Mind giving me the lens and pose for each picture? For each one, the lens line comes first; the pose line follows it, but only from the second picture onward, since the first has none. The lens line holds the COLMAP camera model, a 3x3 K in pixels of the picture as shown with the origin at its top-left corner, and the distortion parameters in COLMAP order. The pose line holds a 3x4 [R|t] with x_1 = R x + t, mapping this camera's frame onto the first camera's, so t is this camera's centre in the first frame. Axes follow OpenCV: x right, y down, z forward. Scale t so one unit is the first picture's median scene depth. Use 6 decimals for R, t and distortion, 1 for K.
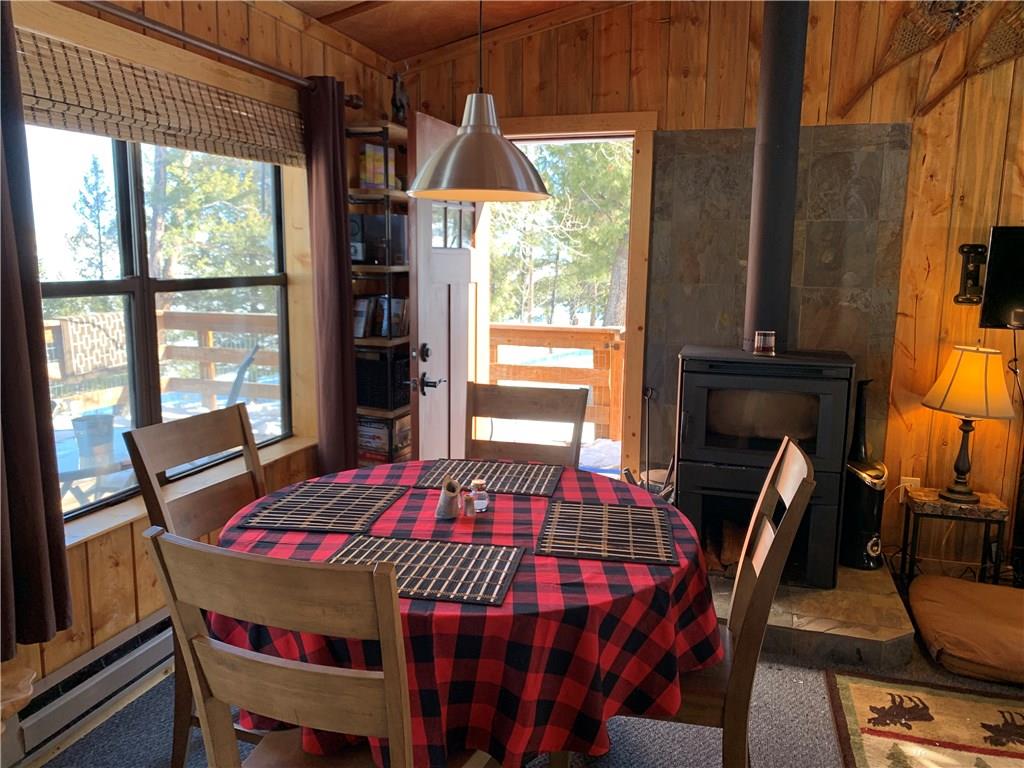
lens RADIAL K [[791.0, 0, 512.7], [0, 791.0, 388.0], [0, 0, 1]] dist [0.052502, -0.043579]
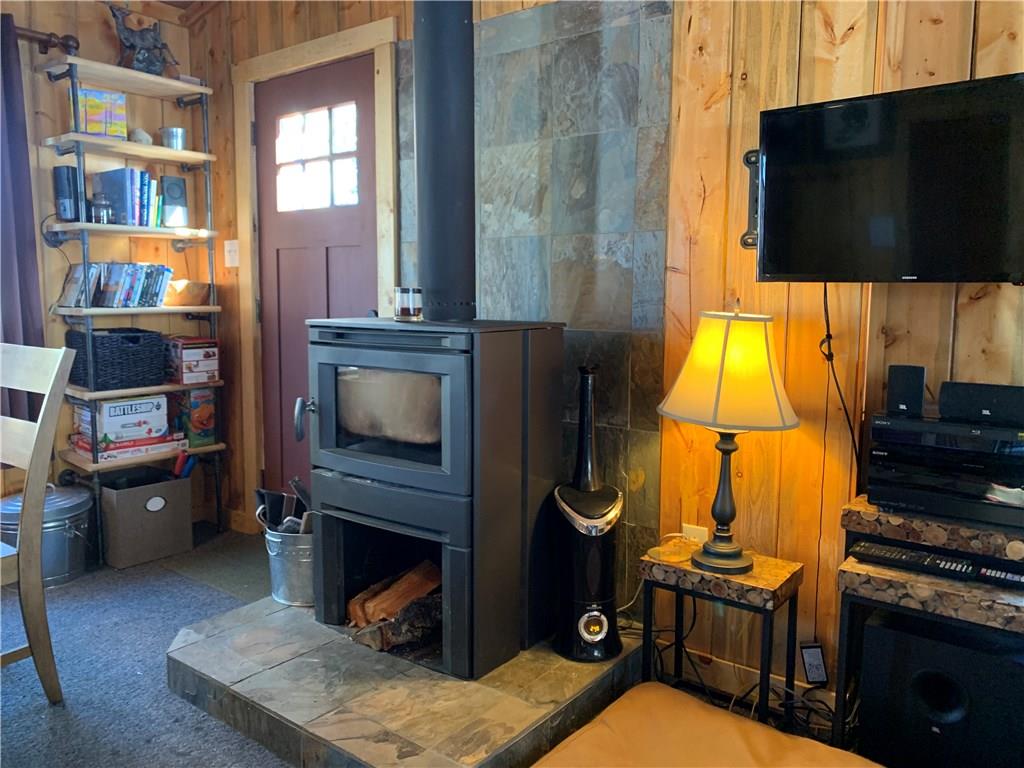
lens RADIAL K [[791.0, 0, 510.3], [0, 791.0, 382.5], [0, 0, 1]] dist [0.052502, -0.043579]
pose [[0.934472, 0.032053, -0.354591, 0.603935], [-0.053331, 0.997304, -0.050395, 0.039681], [0.352020, 0.066004, 0.933662, 0.364652]]
